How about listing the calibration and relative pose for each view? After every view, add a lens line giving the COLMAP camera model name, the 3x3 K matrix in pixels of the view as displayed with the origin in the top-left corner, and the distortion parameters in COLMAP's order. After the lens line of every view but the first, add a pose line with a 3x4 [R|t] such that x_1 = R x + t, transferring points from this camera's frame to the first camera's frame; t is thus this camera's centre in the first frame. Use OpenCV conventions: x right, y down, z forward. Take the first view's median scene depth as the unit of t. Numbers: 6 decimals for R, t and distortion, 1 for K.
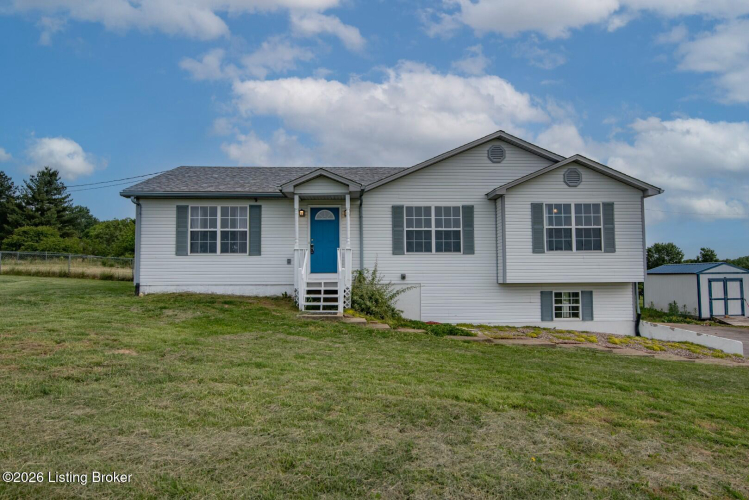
lens RADIAL K [[440.9, 0, 374.5], [0, 440.9, 250.0], [0, 0, 1]] dist [-0.003563, -0.000310]
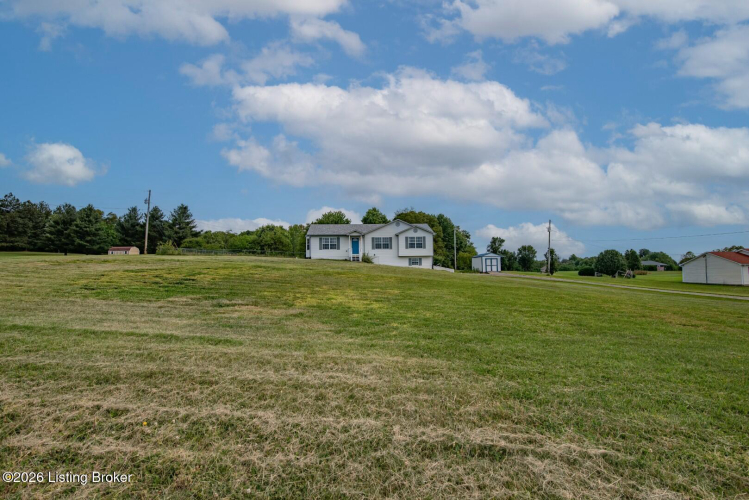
lens RADIAL K [[342.6, 0, 372.1], [0, 342.6, 251.6], [0, 0, 1]] dist [-0.019370, -0.000458]
pose [[0.999884, -0.005629, 0.014162, -0.002211], [0.005591, 0.999981, 0.002714, 0.022129], [-0.014177, -0.002635, 0.999896, -2.180387]]
